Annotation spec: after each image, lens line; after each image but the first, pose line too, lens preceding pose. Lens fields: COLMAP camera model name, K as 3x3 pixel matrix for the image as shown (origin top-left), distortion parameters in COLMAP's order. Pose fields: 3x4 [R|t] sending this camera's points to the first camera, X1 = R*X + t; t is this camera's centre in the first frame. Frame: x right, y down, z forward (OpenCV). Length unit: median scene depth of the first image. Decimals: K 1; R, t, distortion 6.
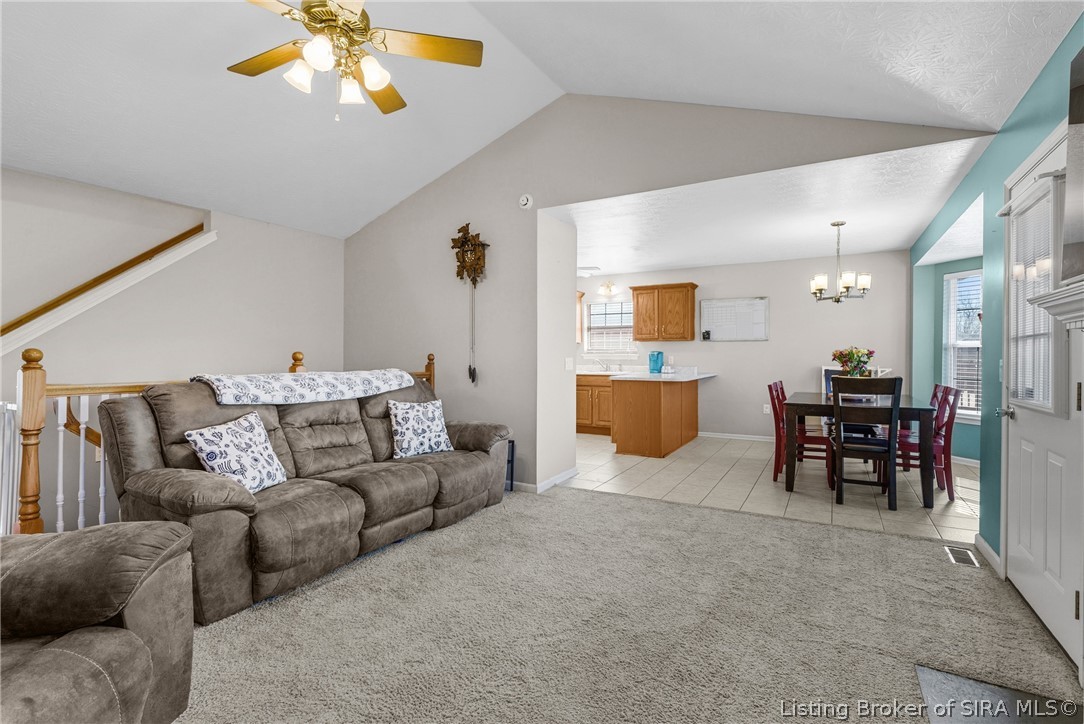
lens RADIAL K [[499.9, 0, 543.2], [0, 499.9, 359.6], [0, 0, 1]] dist [-0.002466, 0.000308]
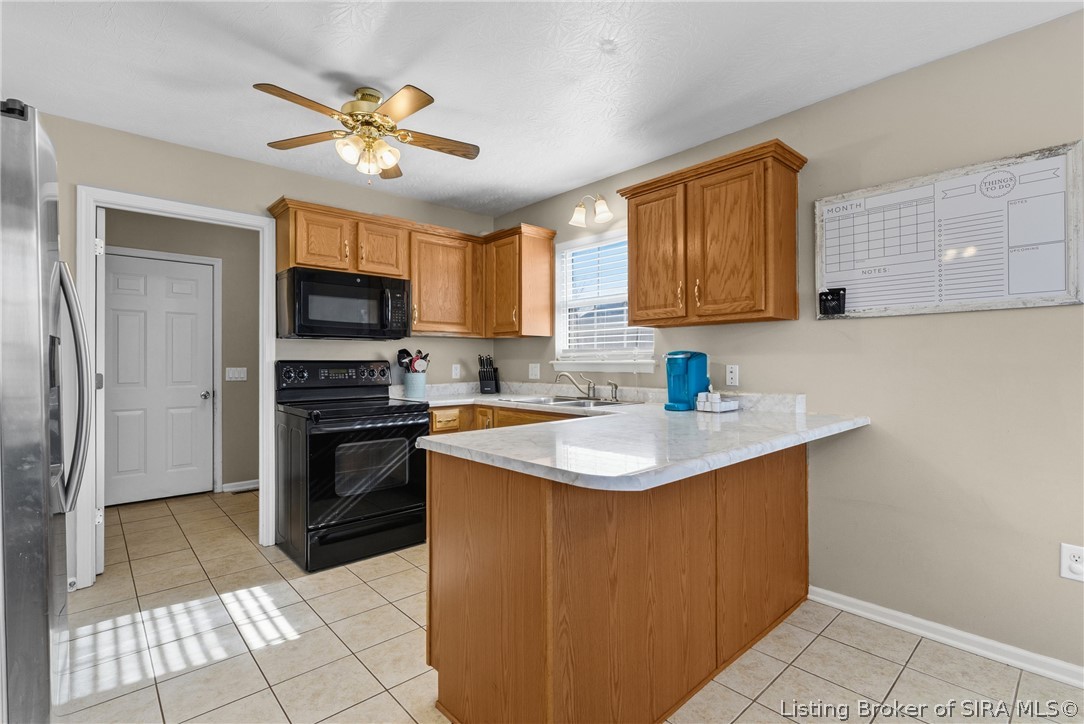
lens RADIAL K [[499.9, 0, 542.3], [0, 499.9, 362.6], [0, 0, 1]] dist [-0.002466, 0.000308]
pose [[0.950504, -0.004081, -0.310686, 0.244776], [0.003752, 0.999992, -0.001655, -0.008647], [0.310690, 0.000407, 0.950511, 0.620784]]
